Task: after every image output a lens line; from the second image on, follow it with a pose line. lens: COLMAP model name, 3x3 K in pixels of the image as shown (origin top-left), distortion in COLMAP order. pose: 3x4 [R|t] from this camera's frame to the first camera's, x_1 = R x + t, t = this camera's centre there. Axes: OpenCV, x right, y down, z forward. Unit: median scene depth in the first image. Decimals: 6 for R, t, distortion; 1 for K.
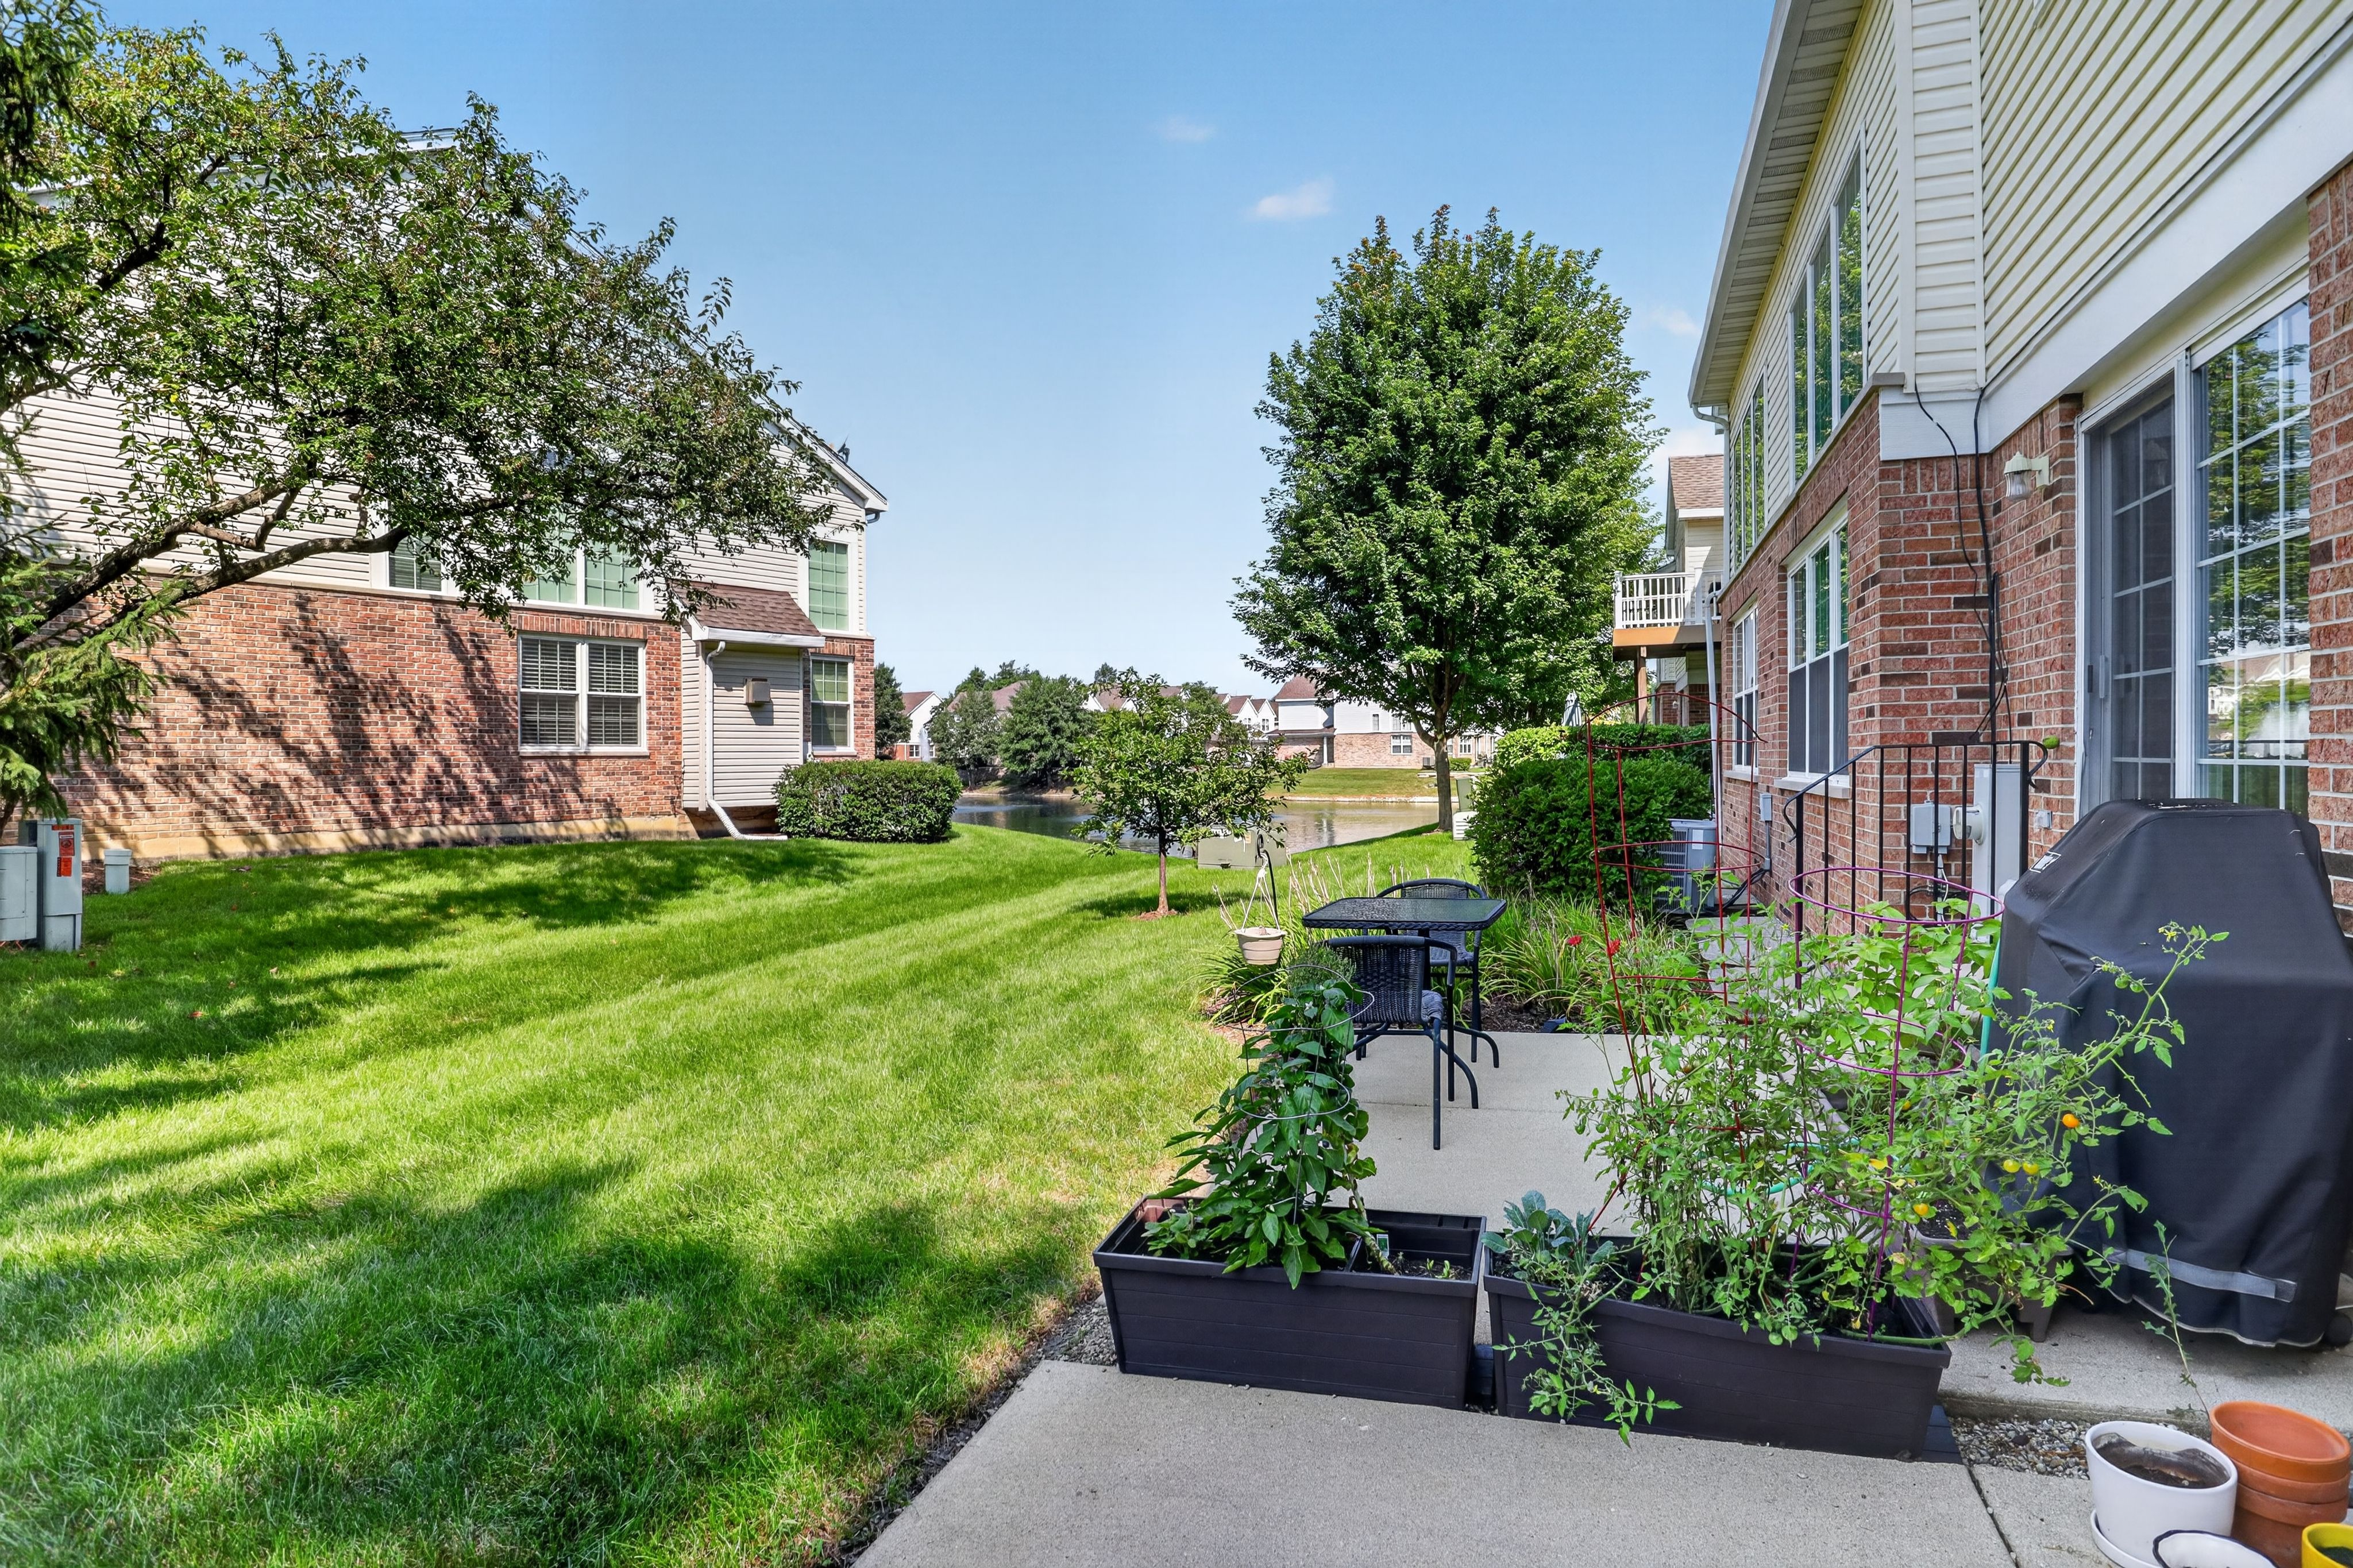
lens RADIAL K [[1366.8, 0, 1176.5], [0, 1366.8, 784.0], [0, 0, 1]] dist [-0.000466, 0.000520]
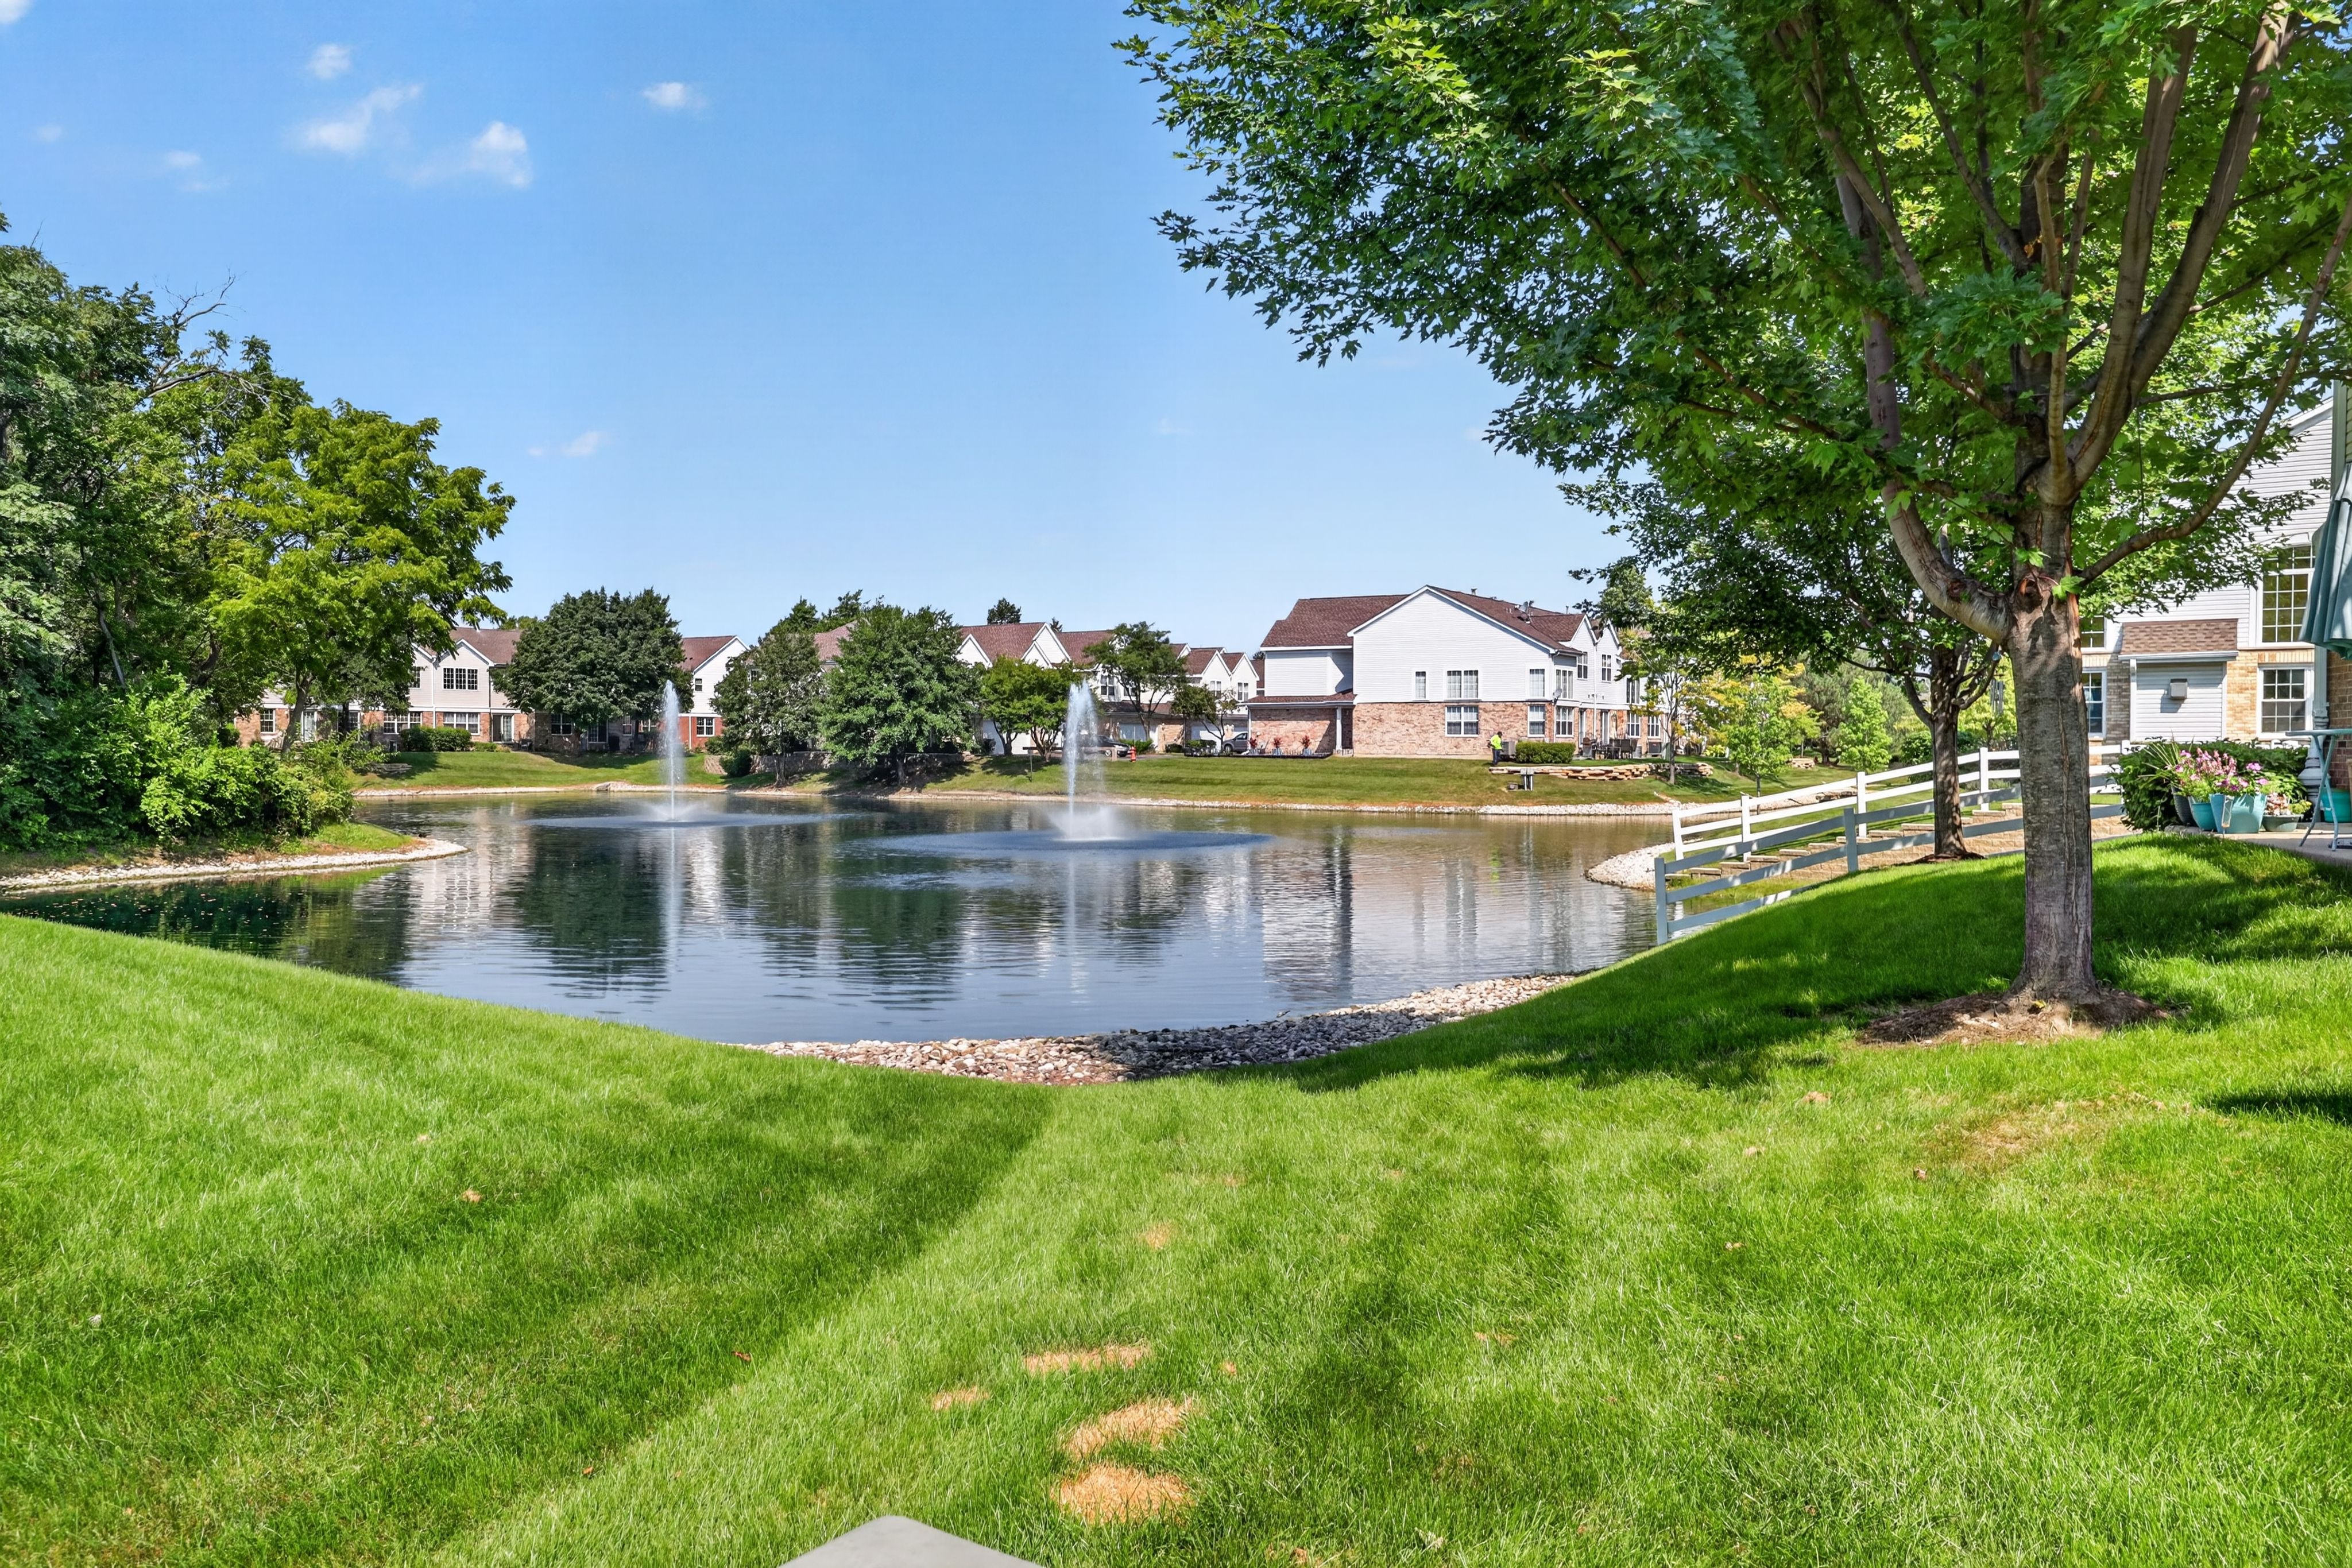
lens RADIAL K [[1810.3, 0, 1177.0], [0, 1810.3, 737.3], [0, 0, 1]] dist [0.005882, 0.010406]
pose [[0.999501, 0.010082, 0.029949, 0.009078], [-0.009335, 0.999644, -0.024976, 0.000511], [-0.030190, 0.024684, 0.999239, 0.159706]]
